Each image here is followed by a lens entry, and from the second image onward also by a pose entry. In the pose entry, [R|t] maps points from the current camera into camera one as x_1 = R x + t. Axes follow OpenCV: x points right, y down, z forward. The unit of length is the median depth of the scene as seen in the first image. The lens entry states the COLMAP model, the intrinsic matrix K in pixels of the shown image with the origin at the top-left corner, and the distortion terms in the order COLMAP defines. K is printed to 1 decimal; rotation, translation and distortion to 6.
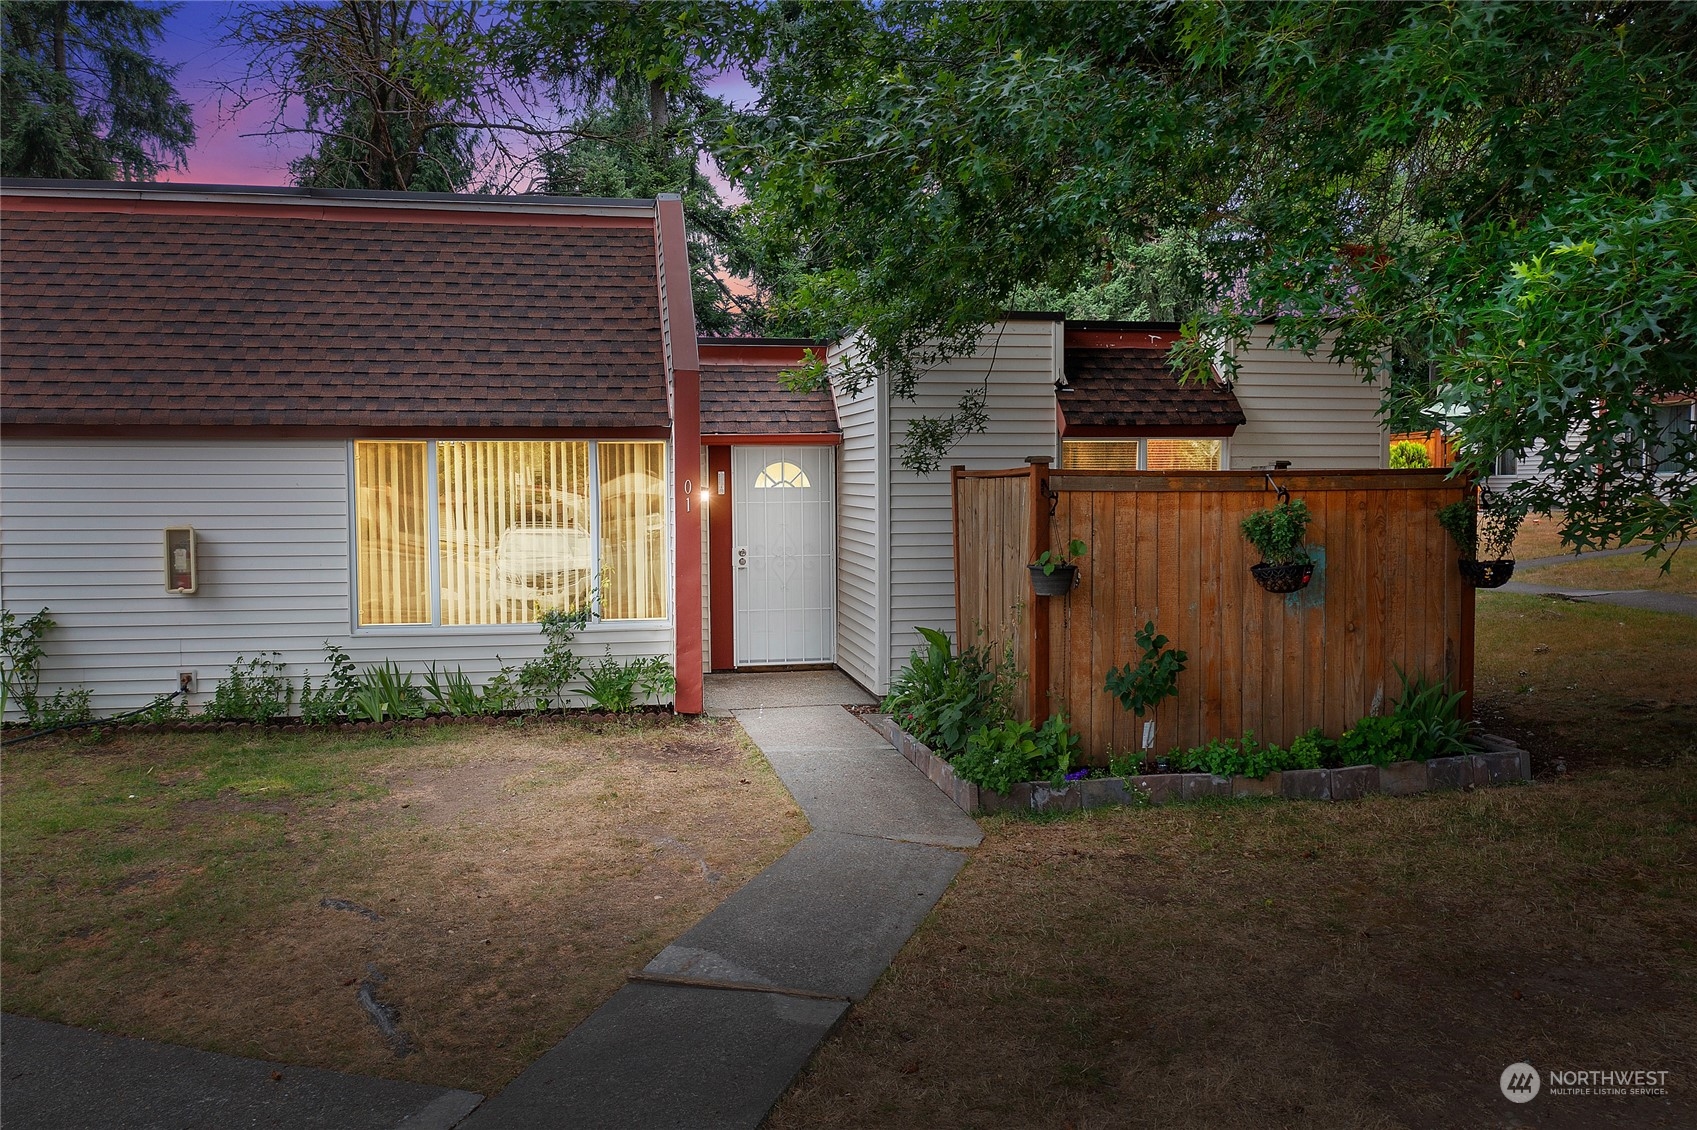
lens RADIAL K [[1357.0, 0, 847.3], [0, 1357.0, 565.5], [0, 0, 1]] dist [-0.021767, -0.001613]
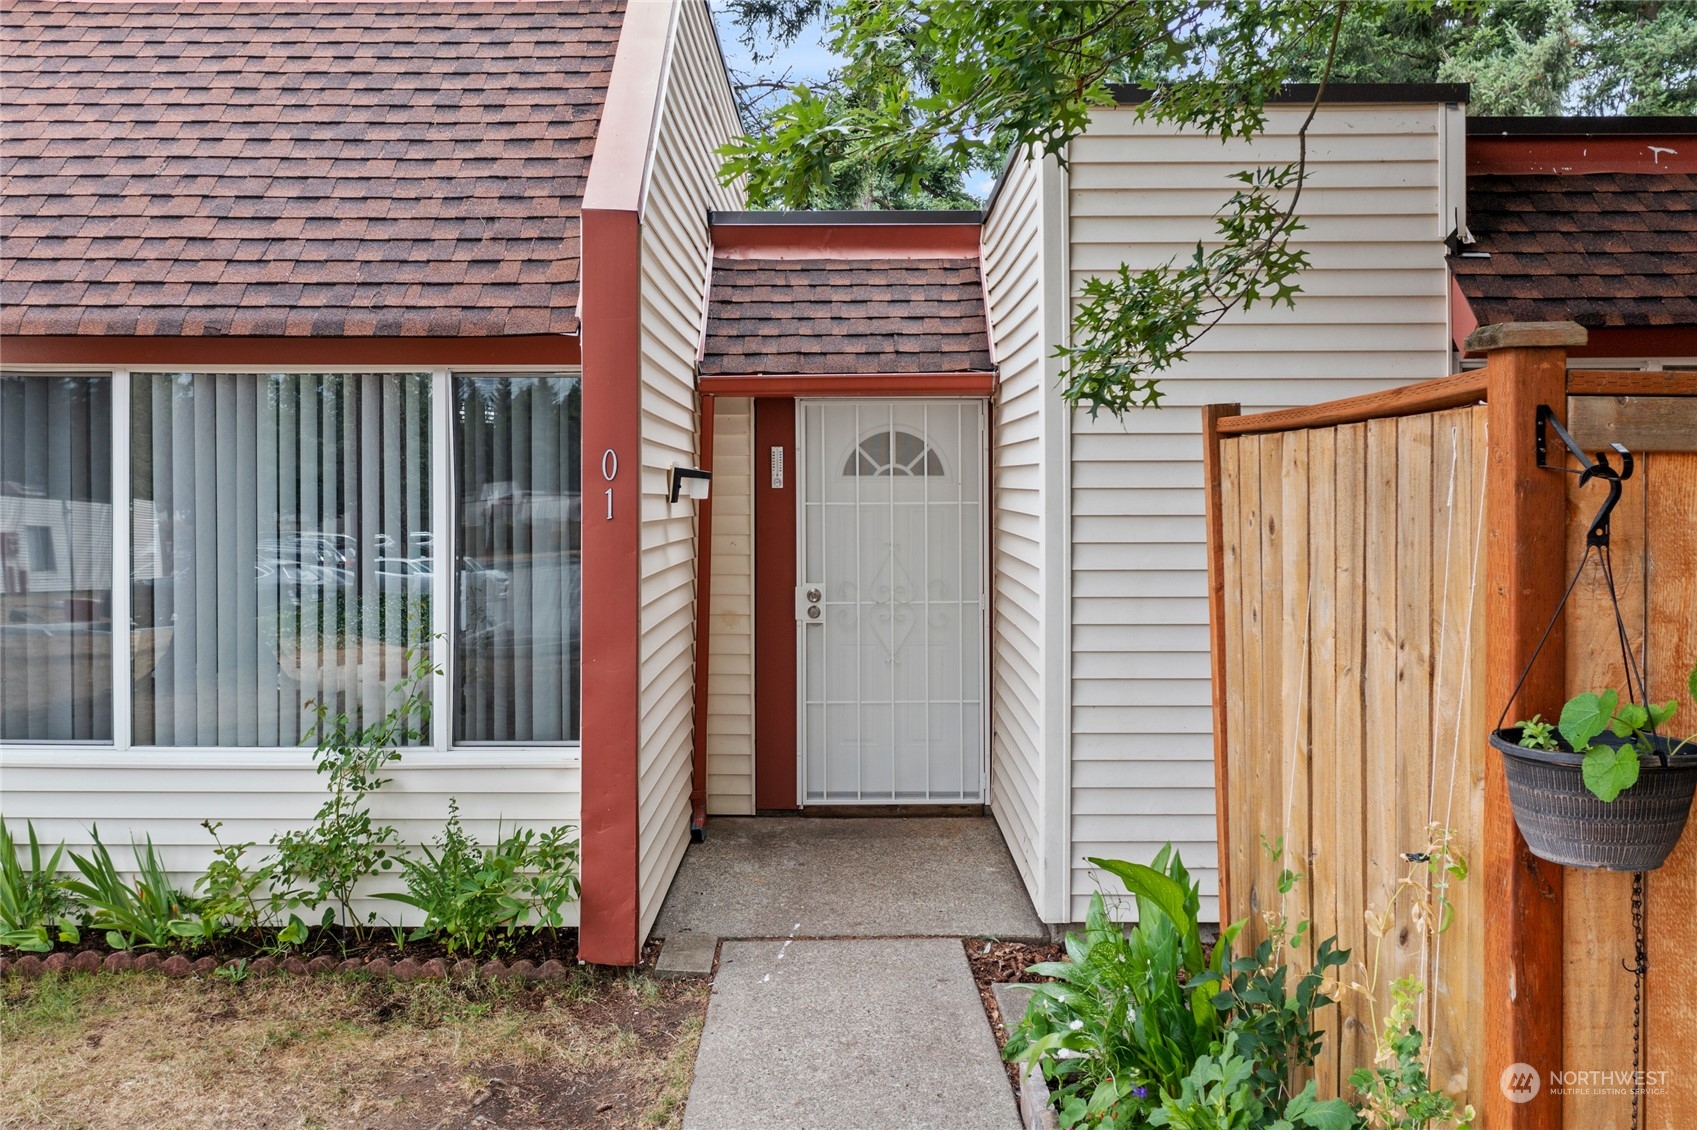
lens RADIAL K [[1357.0, 0, 843.8], [0, 1357.0, 489.4], [0, 0, 1]] dist [-0.021767, -0.001613]
pose [[0.980698, 0.004213, -0.195485, 0.047662], [-0.016242, 0.998068, -0.059971, -0.022865], [0.194854, 0.061989, 0.978871, 0.555527]]
